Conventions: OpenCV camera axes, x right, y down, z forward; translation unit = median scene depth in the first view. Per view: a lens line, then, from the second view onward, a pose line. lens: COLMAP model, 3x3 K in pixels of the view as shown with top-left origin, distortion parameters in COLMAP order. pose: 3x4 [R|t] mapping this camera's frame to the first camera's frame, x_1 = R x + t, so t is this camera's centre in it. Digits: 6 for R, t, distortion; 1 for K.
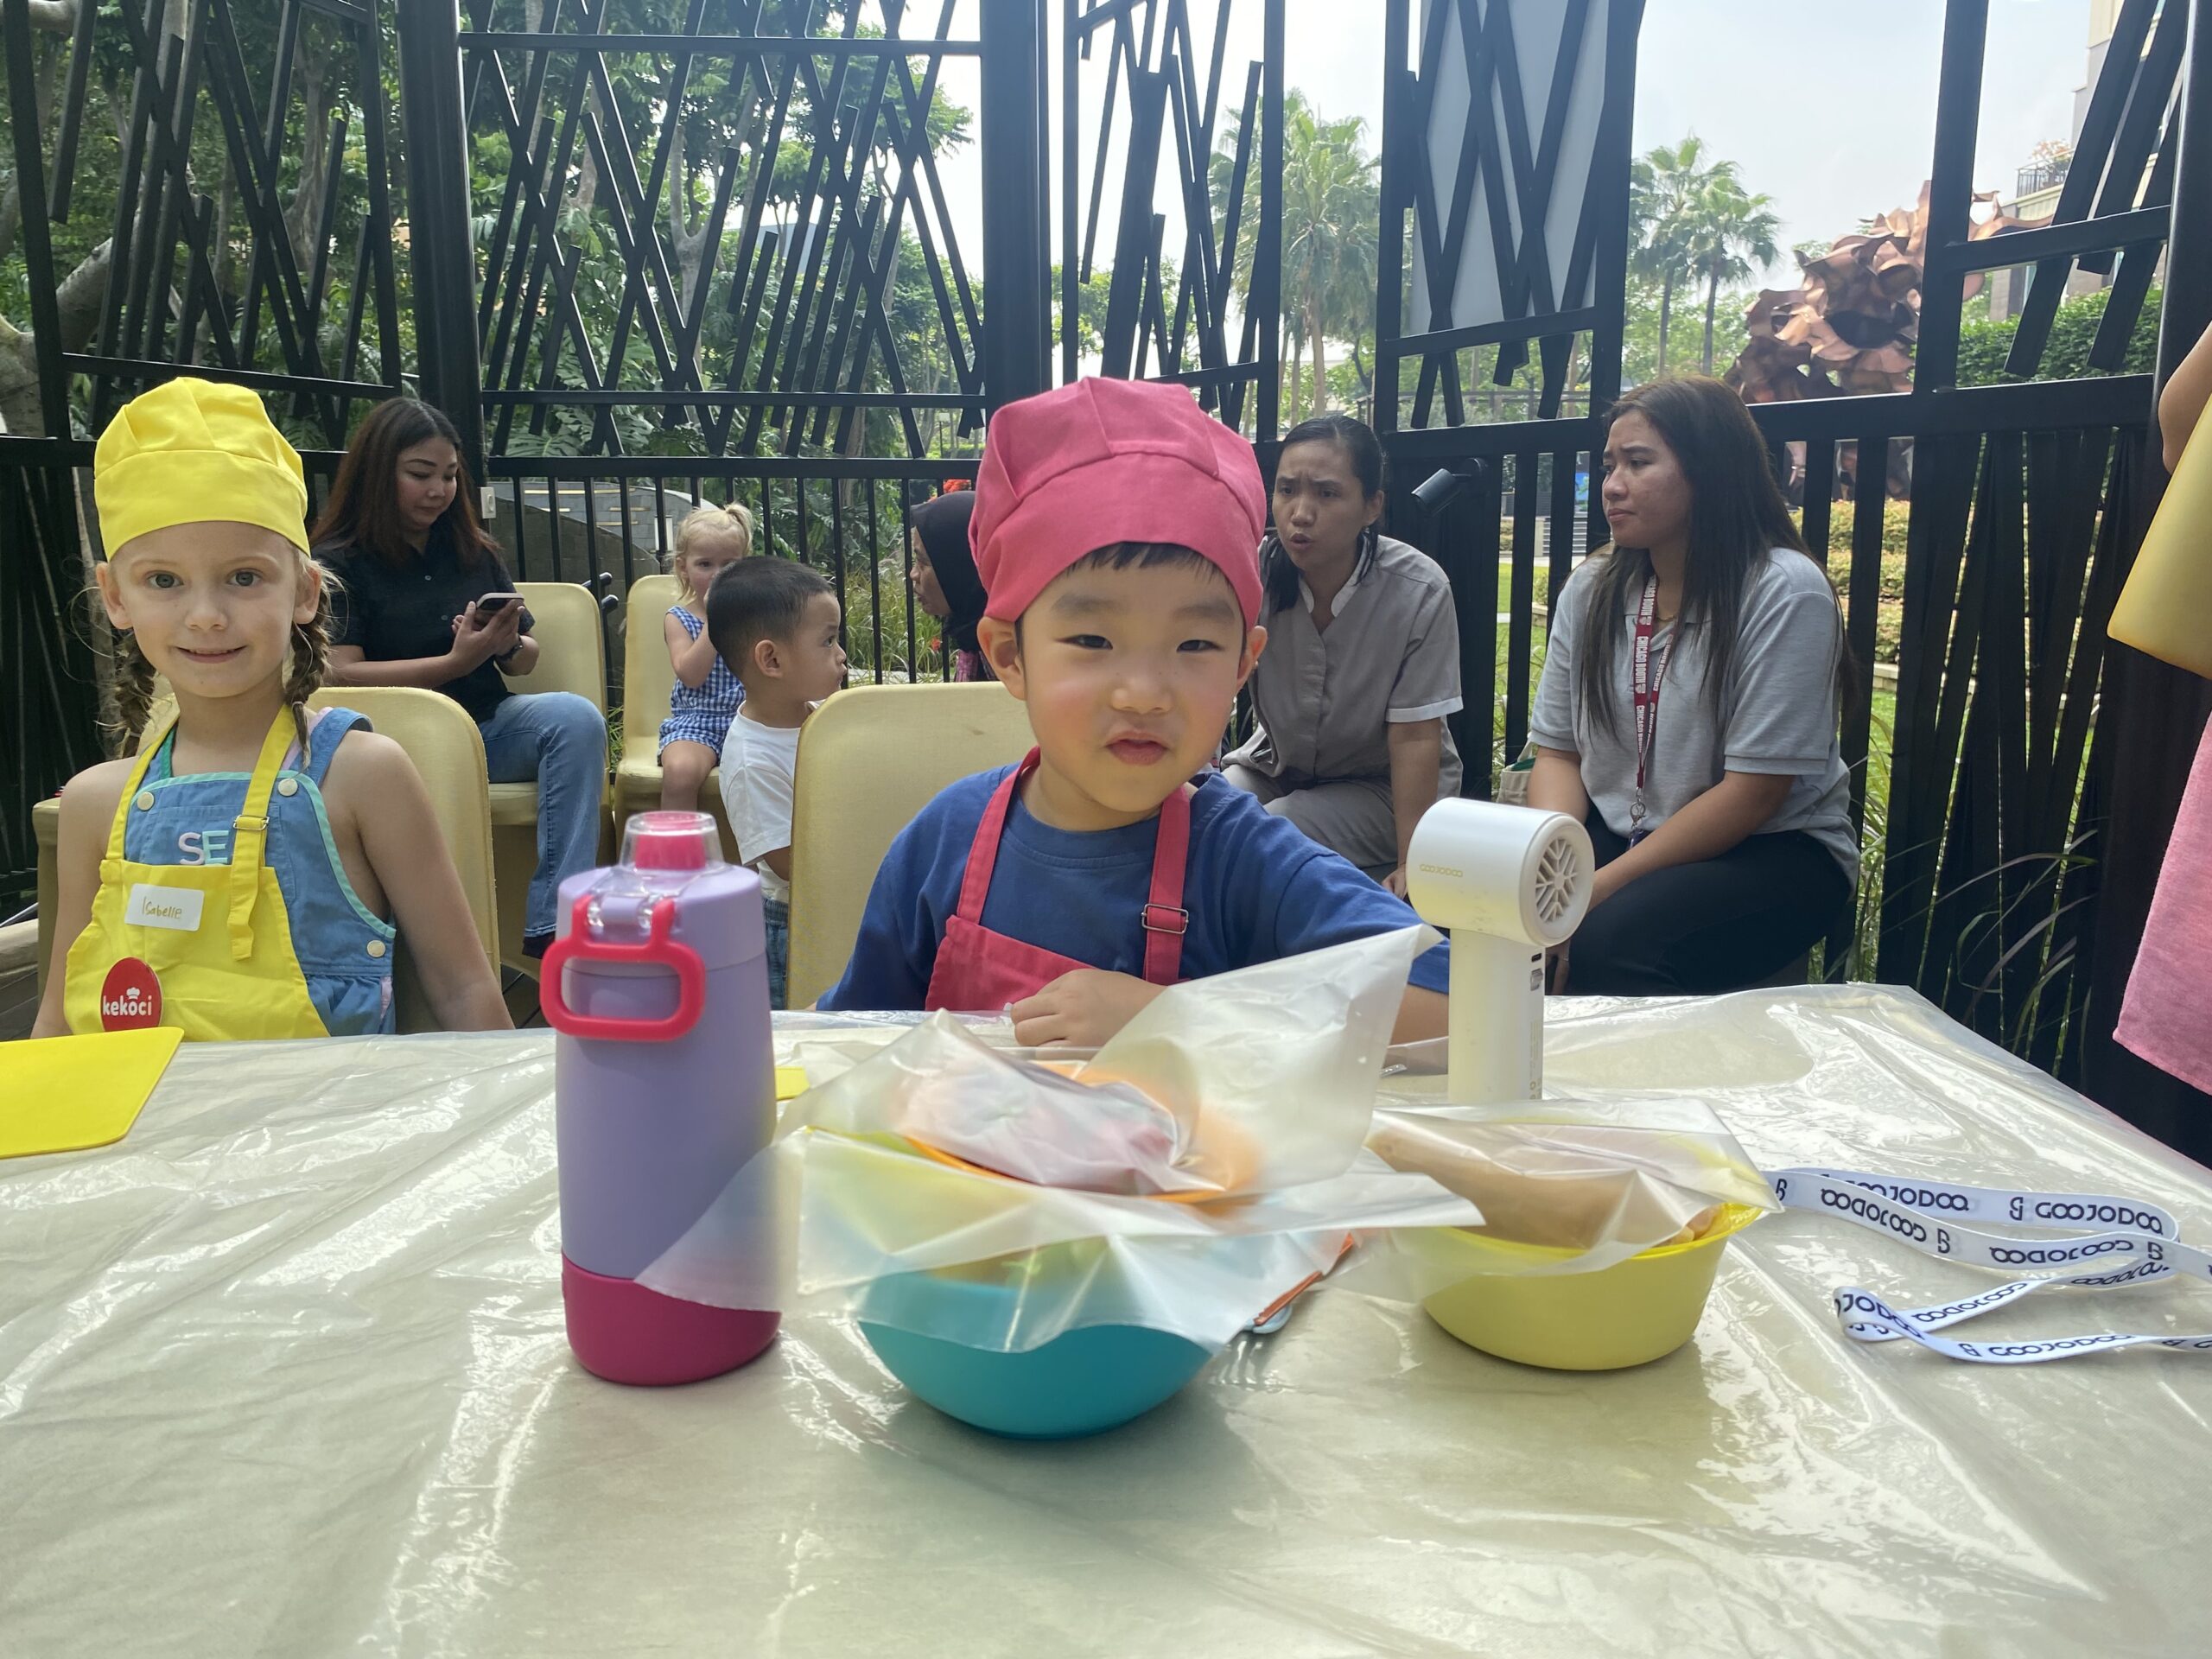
lens RADIAL K [[1729.8, 0, 1109.4], [0, 1729.8, 820.4], [0, 0, 1]] dist [0.001892, -0.004270]
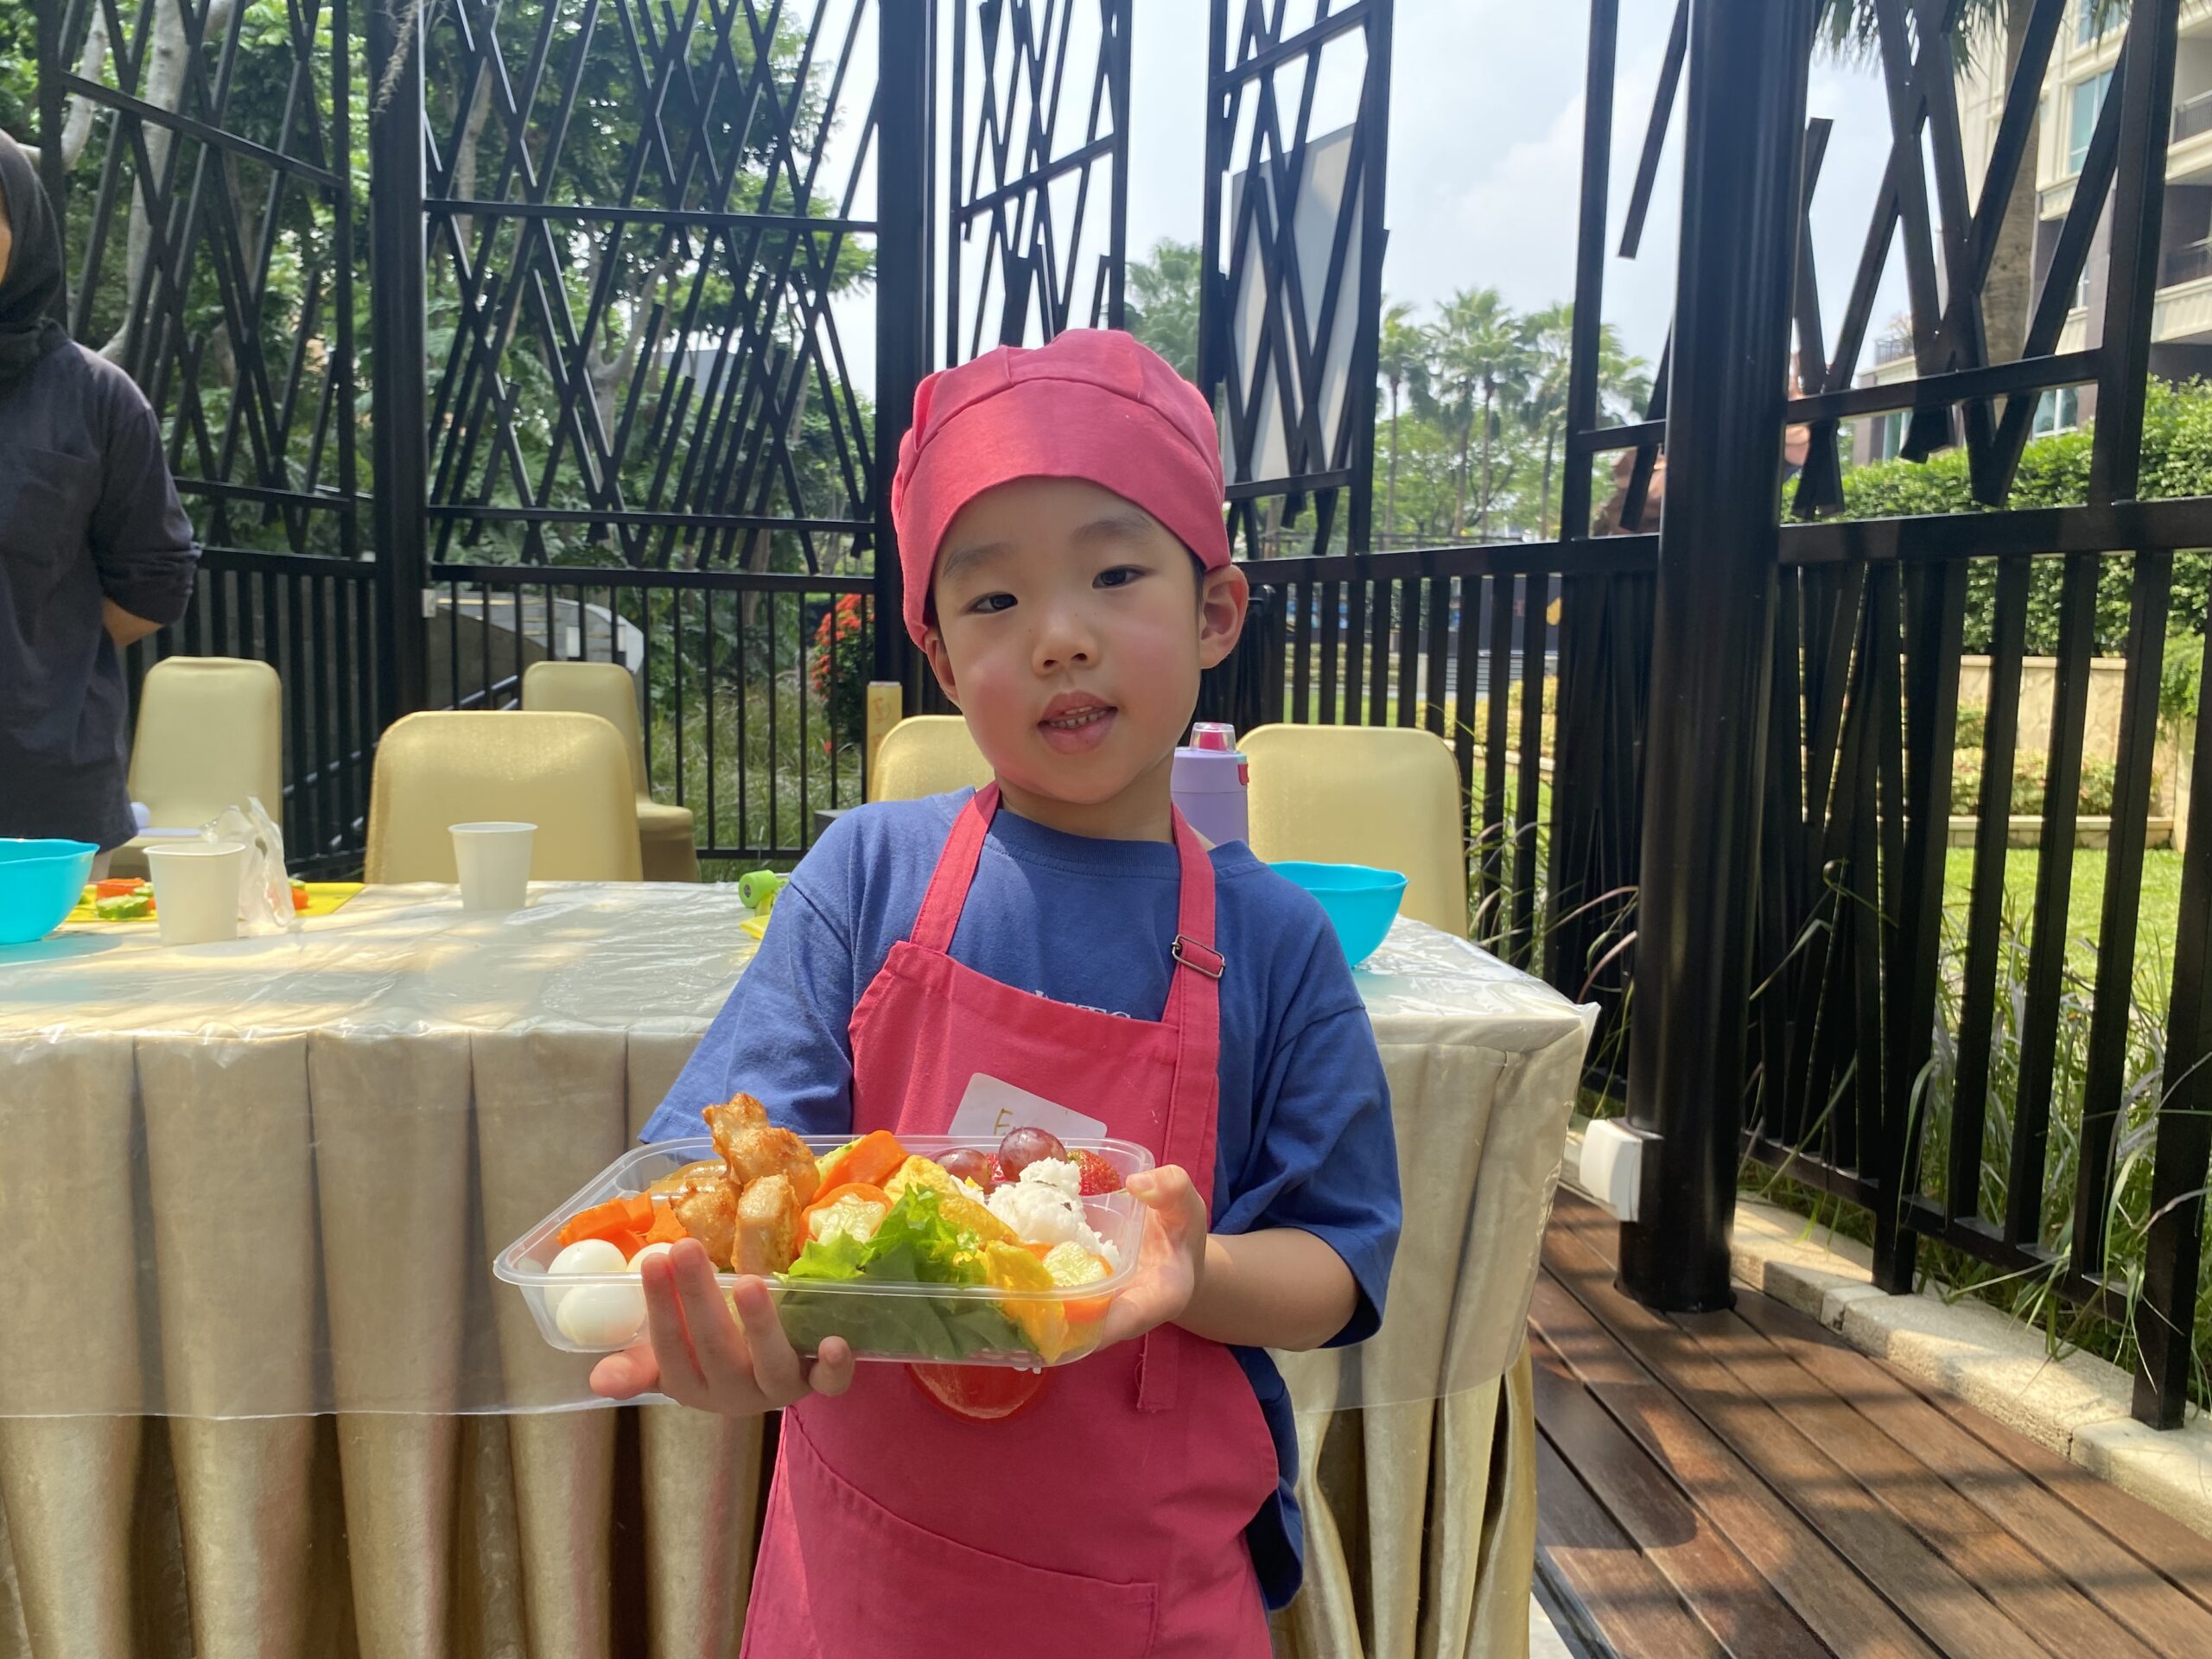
lens RADIAL K [[1729.8, 0, 1100.8], [0, 1729.8, 829.9], [0, 0, 1]] dist [0.001892, -0.004270]
pose [[0.998411, 0.019680, 0.052808, 0.021494], [-0.016056, 0.997543, -0.068196, 0.031534], [-0.054020, 0.067240, 0.996273, -0.131836]]
